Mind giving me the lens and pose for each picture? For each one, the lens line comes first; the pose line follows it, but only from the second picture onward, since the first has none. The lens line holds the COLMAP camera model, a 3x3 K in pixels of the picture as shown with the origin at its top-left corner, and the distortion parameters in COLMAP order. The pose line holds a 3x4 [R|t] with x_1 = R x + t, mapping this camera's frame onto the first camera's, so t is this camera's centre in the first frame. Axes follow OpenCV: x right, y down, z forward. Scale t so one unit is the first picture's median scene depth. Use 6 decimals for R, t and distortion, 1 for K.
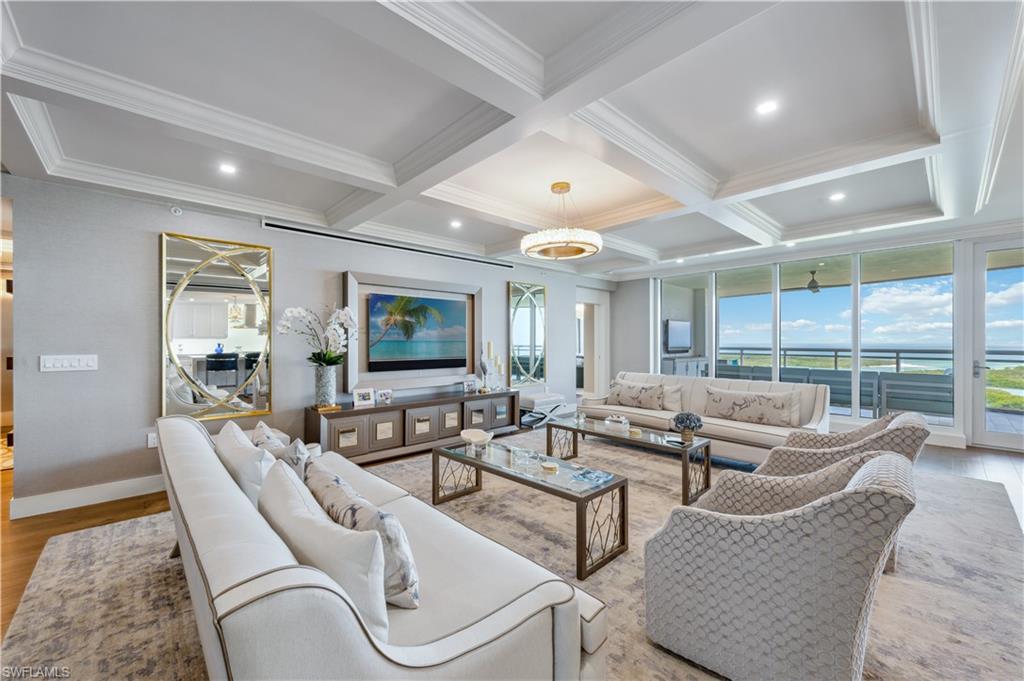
lens RADIAL K [[403.9, 0, 512.0], [0, 403.9, 340.5], [0, 0, 1]] dist [0.006080, -0.000297]
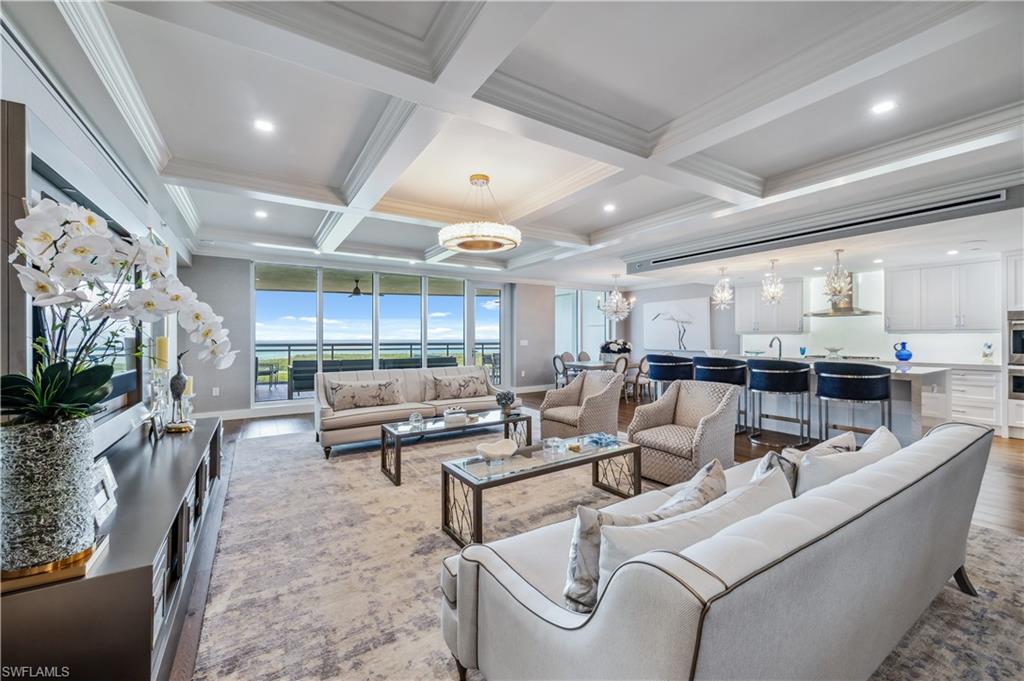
lens RADIAL K [[396.7, 0, 509.4], [0, 396.7, 337.1], [0, 0, 1]] dist [0.003397, -0.000586]
pose [[0.182373, 0.003030, 0.983225, -0.386237], [-0.000971, 0.999995, -0.002901, 0.003371], [-0.983229, -0.000425, 0.182376, 0.359415]]
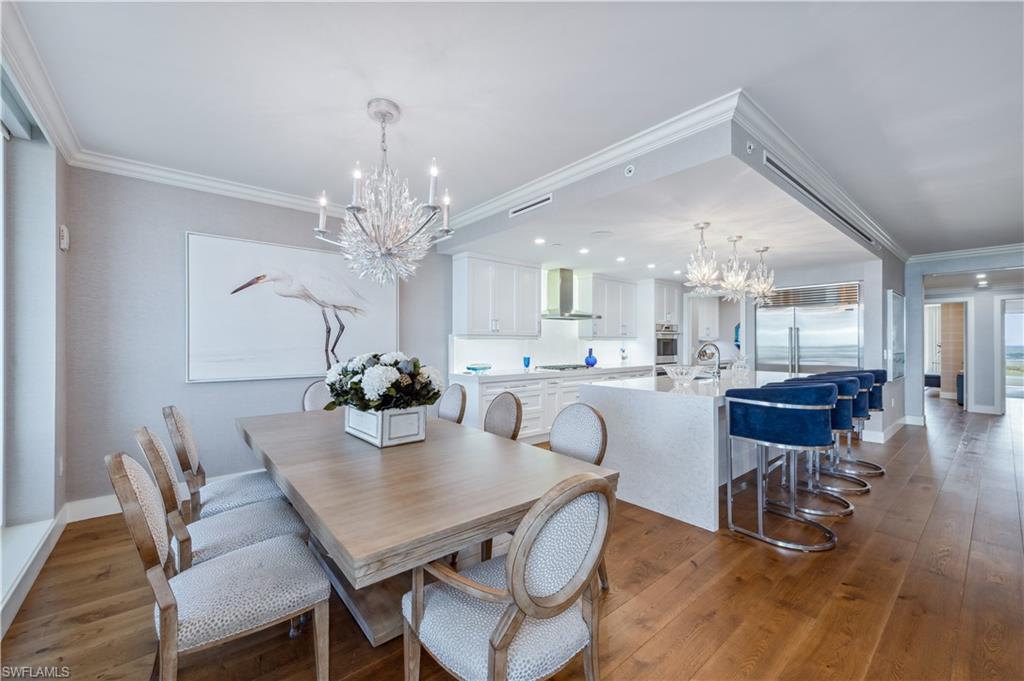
lens RADIAL K [[405.4, 0, 507.2], [0, 405.4, 341.5], [0, 0, 1]] dist [0.005942, -0.000453]
pose [[-0.998630, -0.000212, 0.052318, 0.744108], [-0.000421, 0.999992, -0.003999, -0.001036], [-0.052316, -0.004016, -0.998622, 0.583963]]
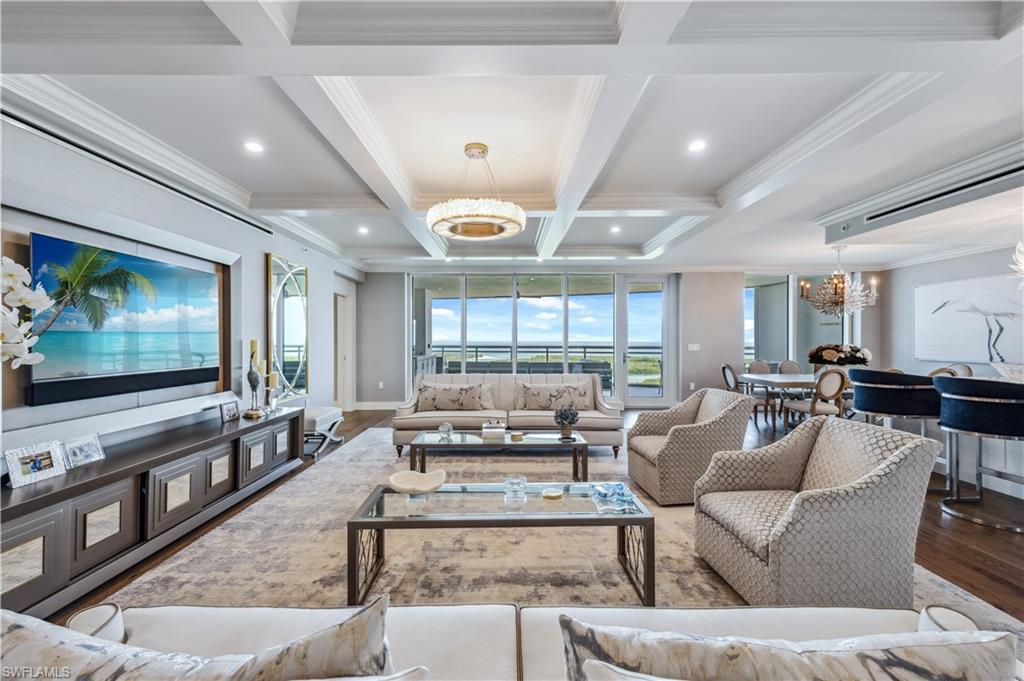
lens RADIAL K [[405.4, 0, 507.2], [0, 405.4, 341.5], [0, 0, 1]] dist [0.005942, -0.000453]
pose [[0.680652, -0.000471, 0.732607, -0.207054], [-0.003510, 0.999986, 0.003904, 0.001237], [-0.732599, -0.005229, 0.680641, 0.190482]]
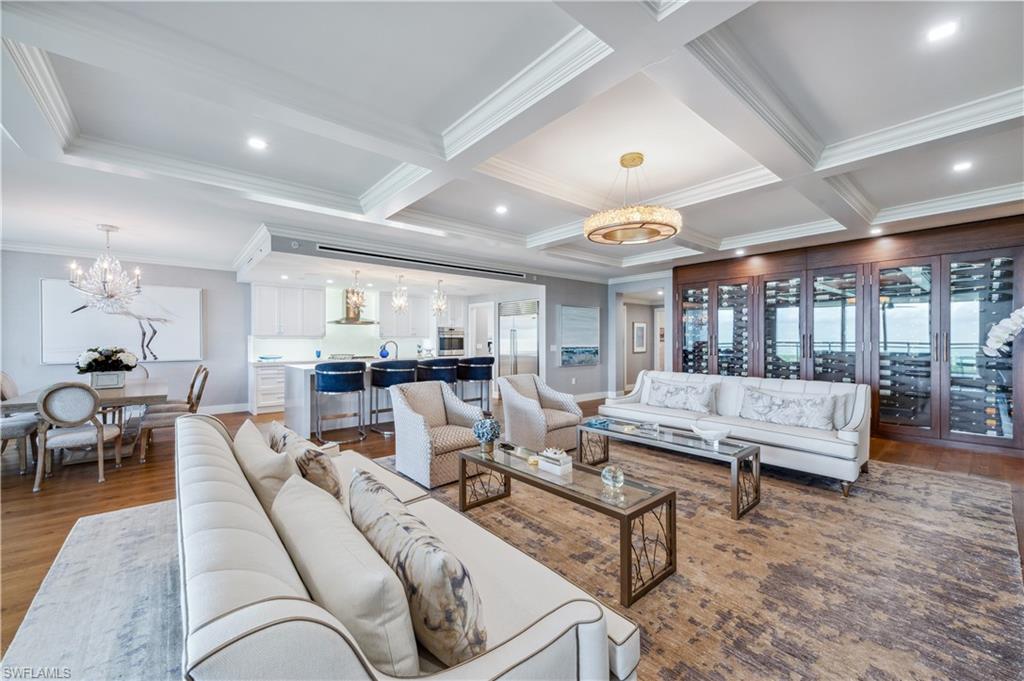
lens RADIAL K [[396.7, 0, 509.4], [0, 396.7, 337.1], [0, 0, 1]] dist [0.003397, -0.000586]
pose [[-0.998617, 0.004448, 0.052391, 0.157800], [0.003848, 0.999926, -0.011560, 0.002661], [-0.052439, -0.011343, -0.998560, 0.884548]]
